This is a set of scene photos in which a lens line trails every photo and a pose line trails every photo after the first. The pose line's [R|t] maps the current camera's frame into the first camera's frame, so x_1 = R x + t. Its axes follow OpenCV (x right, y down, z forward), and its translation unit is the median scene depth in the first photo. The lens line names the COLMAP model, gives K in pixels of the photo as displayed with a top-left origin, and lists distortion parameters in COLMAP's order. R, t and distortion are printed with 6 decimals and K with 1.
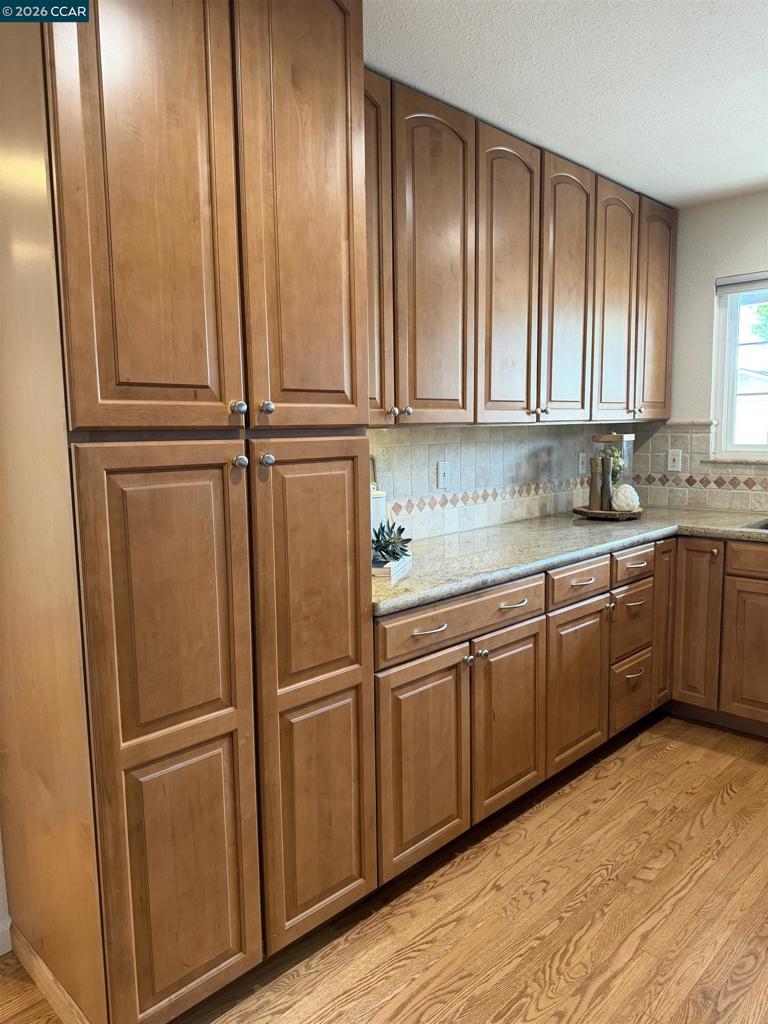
lens RADIAL K [[713.6, 0, 384.7], [0, 713.6, 517.1], [0, 0, 1]] dist [0.075287, -0.101439]
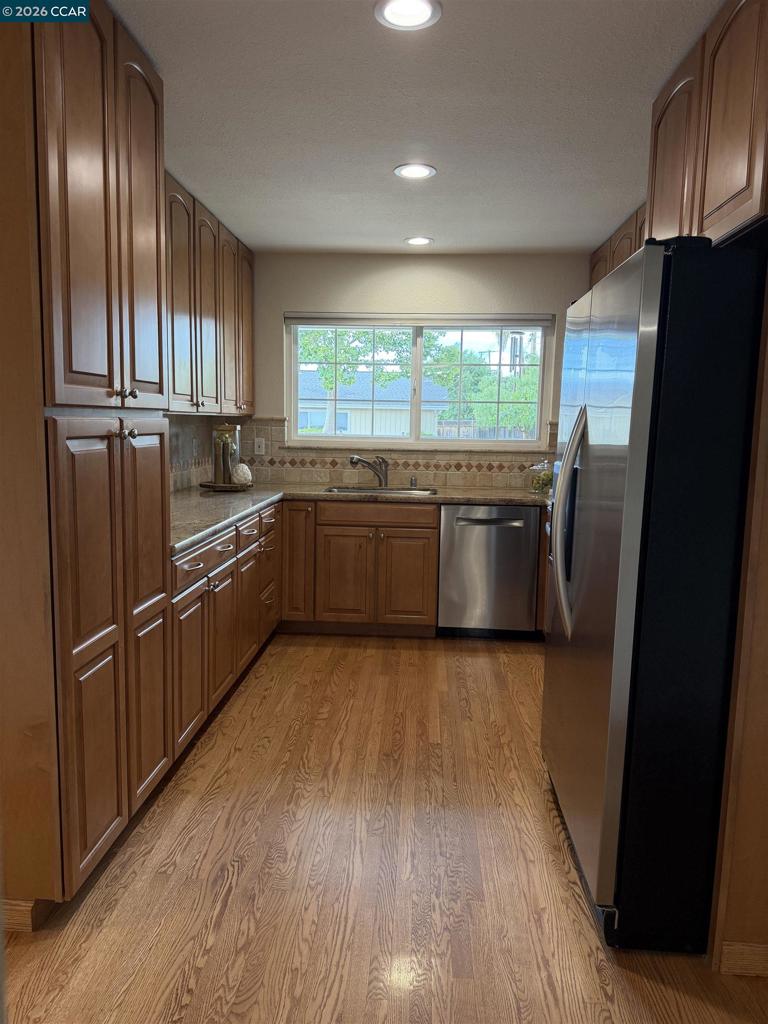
lens RADIAL K [[713.6, 0, 384.0], [0, 713.6, 508.3], [0, 0, 1]] dist [0.075287, -0.101439]
pose [[0.747304, -0.041775, 0.663168, -0.408759], [0.042087, 0.998994, 0.015503, 0.032687], [-0.663148, 0.016325, 0.748310, -0.171620]]
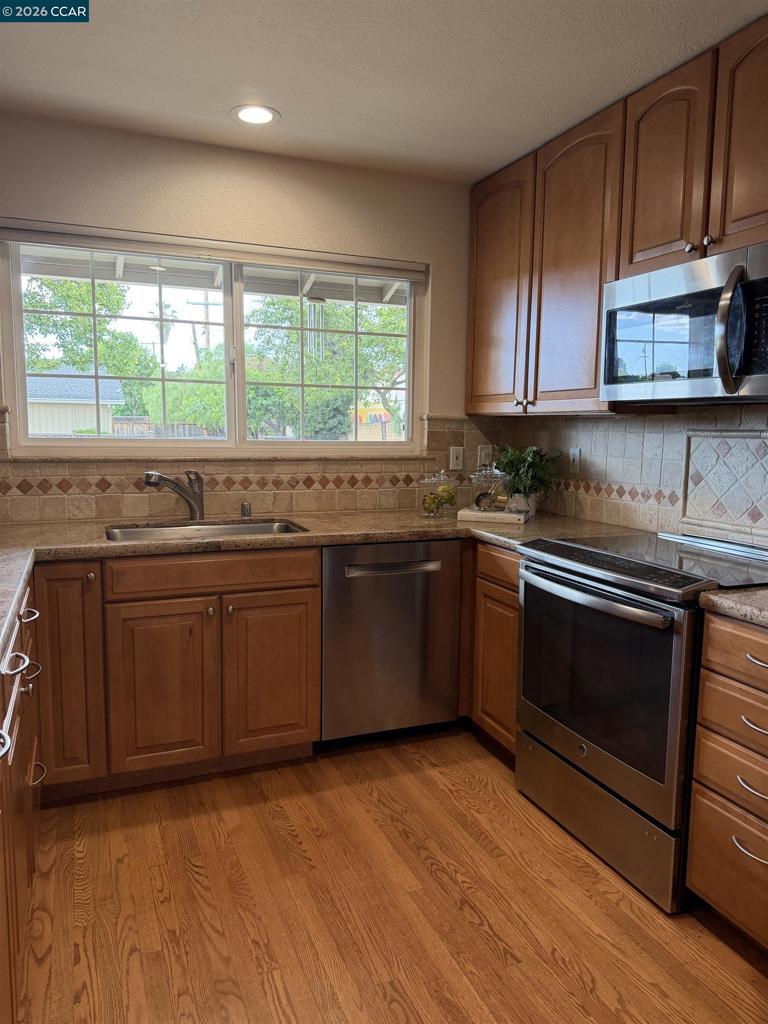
lens RADIAL K [[713.6, 0, 385.9], [0, 713.6, 514.6], [0, 0, 1]] dist [0.075287, -0.101439]
pose [[0.376838, -0.086322, 0.922248, -0.142466], [0.086265, 0.994592, 0.057845, -0.038798], [-0.922254, 0.057759, 0.382246, 0.455098]]
